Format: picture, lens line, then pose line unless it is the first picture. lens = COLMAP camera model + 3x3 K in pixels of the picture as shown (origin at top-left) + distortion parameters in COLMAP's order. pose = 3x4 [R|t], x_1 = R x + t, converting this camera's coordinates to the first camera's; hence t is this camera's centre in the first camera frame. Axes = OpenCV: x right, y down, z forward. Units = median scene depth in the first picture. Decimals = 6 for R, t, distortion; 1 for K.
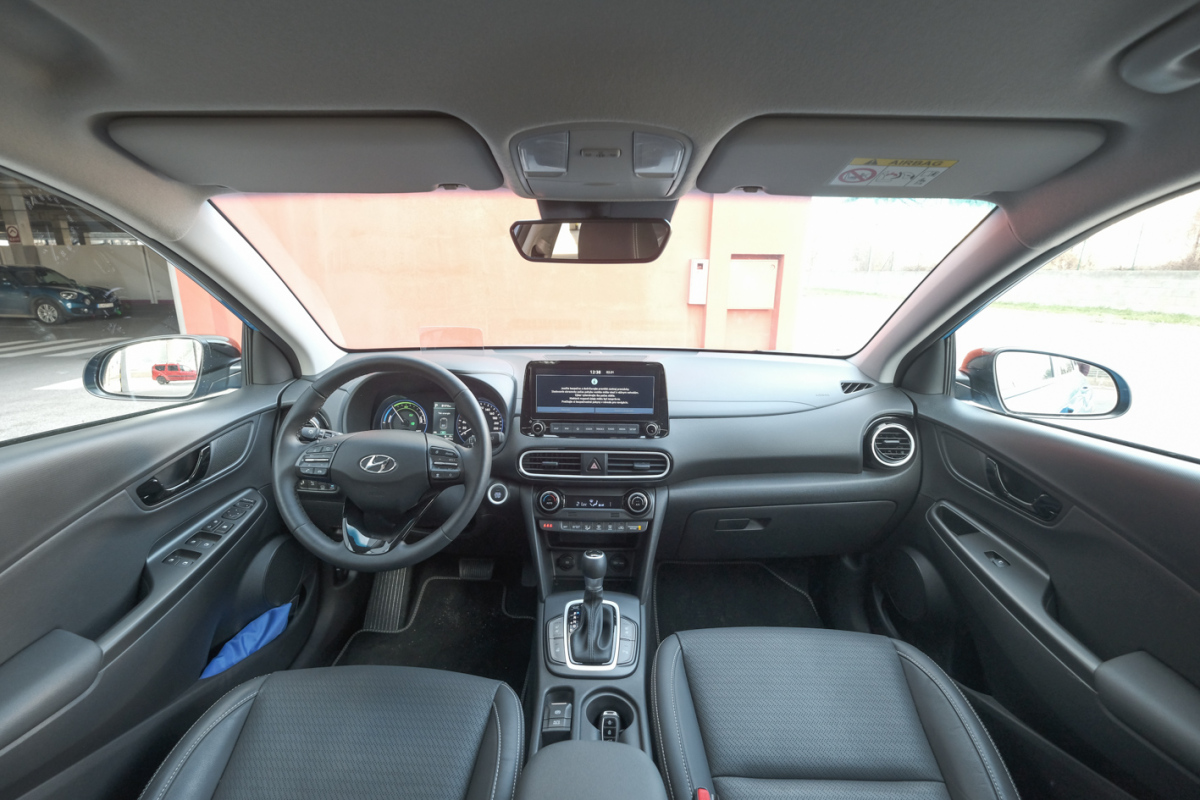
lens RADIAL K [[537.1, 0, 589.0], [0, 537.1, 394.8], [0, 0, 1]] dist [-0.005221, -0.001165]
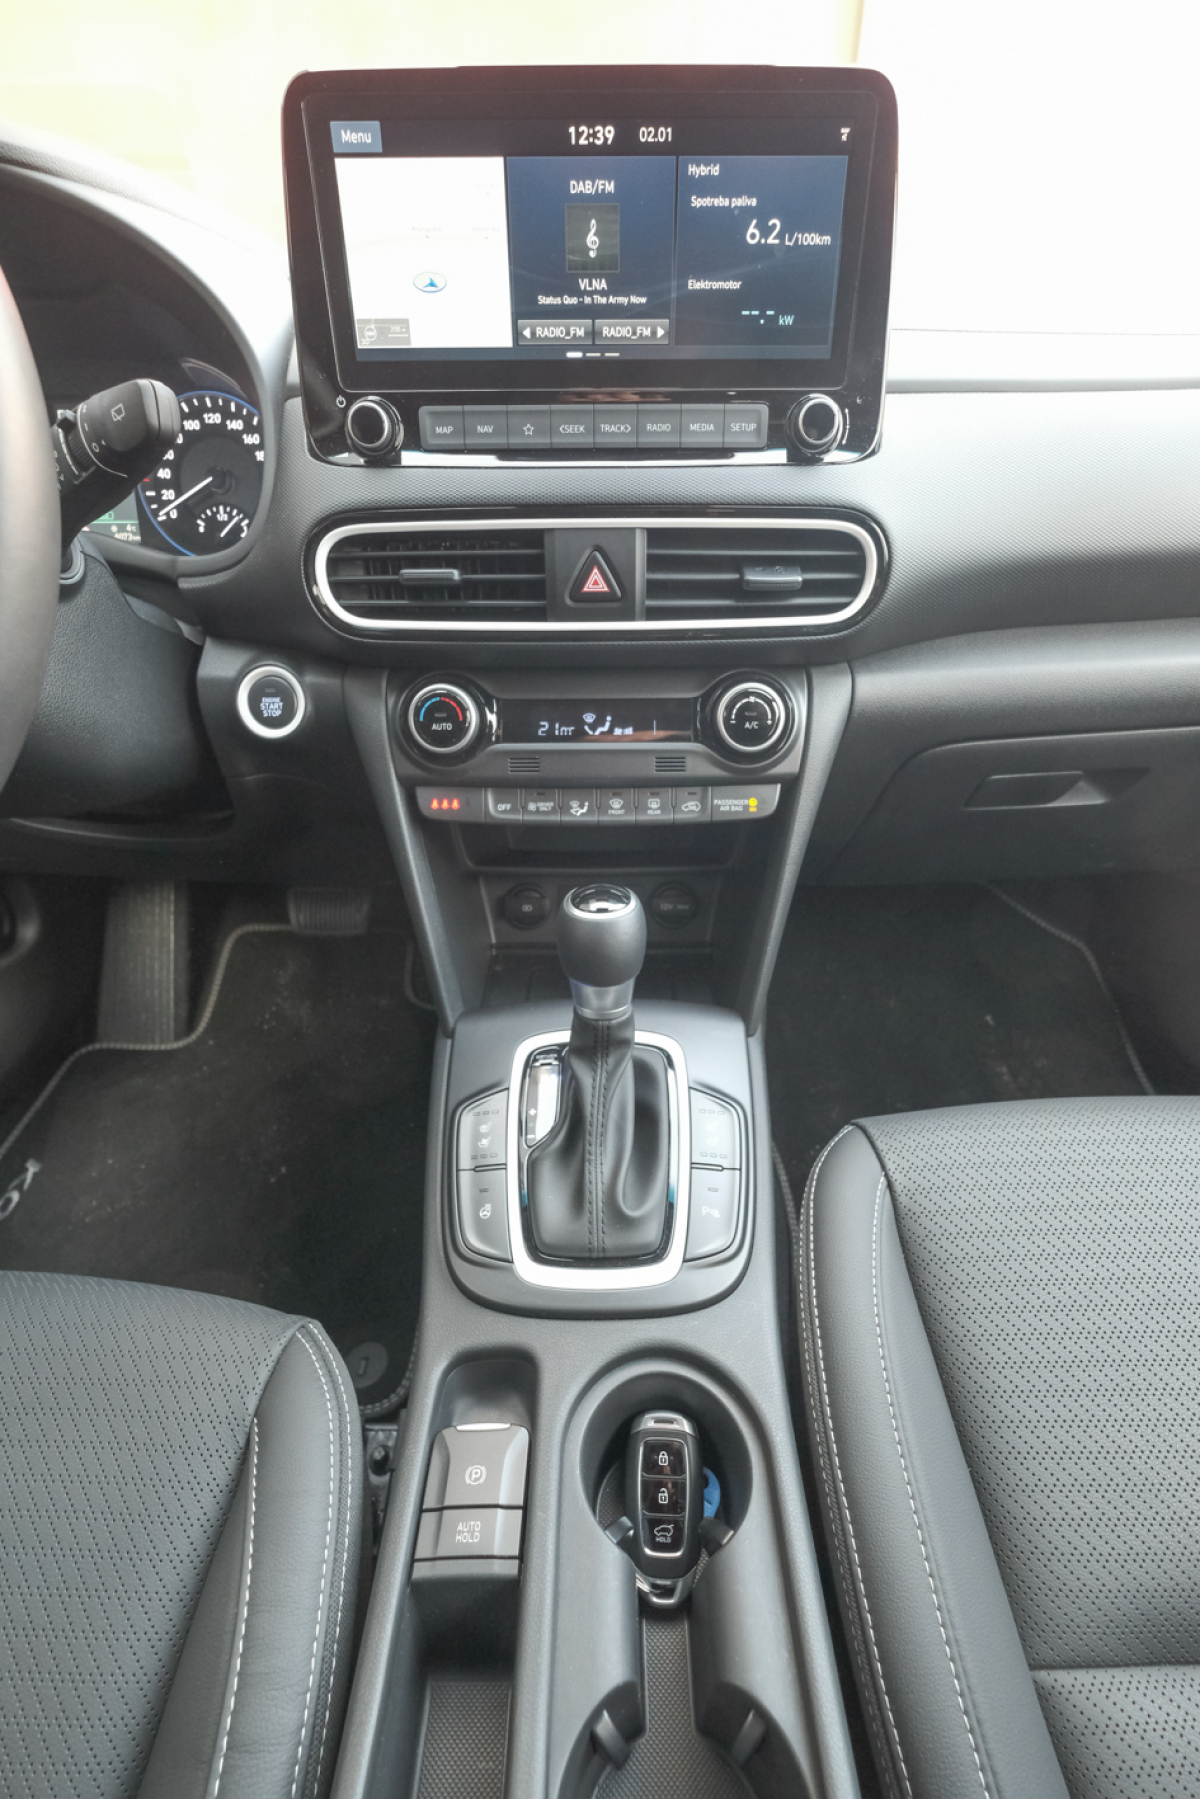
lens RADIAL K [[805.2, 0, 612.5], [0, 805.2, 930.4], [0, 0, 1]] dist [-0.005221, -0.001165]
pose [[0.999705, -0.022640, 0.008751, 0.010482], [0.017619, 0.924843, 0.379941, 0.140000], [-0.016695, -0.379675, 0.924969, 0.557901]]
